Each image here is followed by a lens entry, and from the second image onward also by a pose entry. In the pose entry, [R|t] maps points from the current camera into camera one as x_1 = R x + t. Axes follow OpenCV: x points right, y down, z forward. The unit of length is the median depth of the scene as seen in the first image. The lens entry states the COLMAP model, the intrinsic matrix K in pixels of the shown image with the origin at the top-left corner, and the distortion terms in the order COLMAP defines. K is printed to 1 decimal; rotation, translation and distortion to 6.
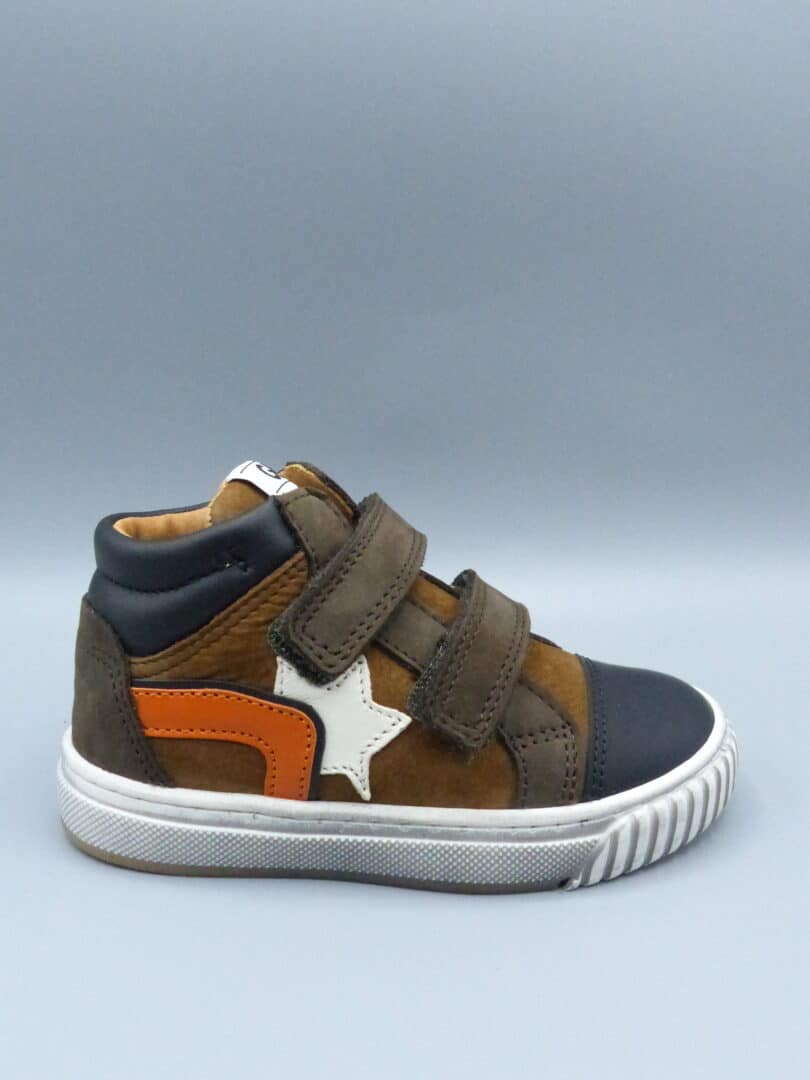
lens RADIAL K [[1004.4, 0, 404.6], [0, 1004.4, 536.4], [0, 0, 1]] dist [-0.014046, 0.000000]
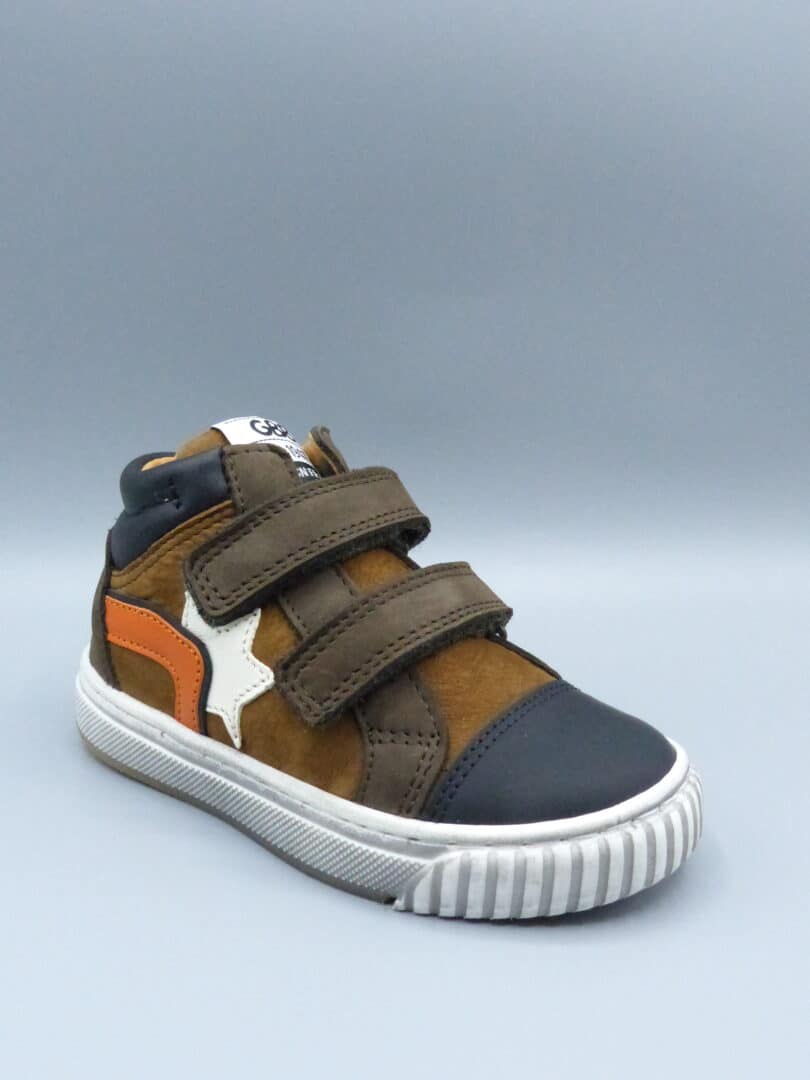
lens RADIAL K [[1004.4, 0, 404.2], [0, 1004.4, 543.7], [0, 0, 1]] dist [-0.014046, 0.000000]
pose [[0.809791, 0.162475, -0.563774, 0.646357], [-0.172906, 0.984305, 0.035312, -0.008130], [0.560663, 0.068885, 0.825174, 0.236769]]
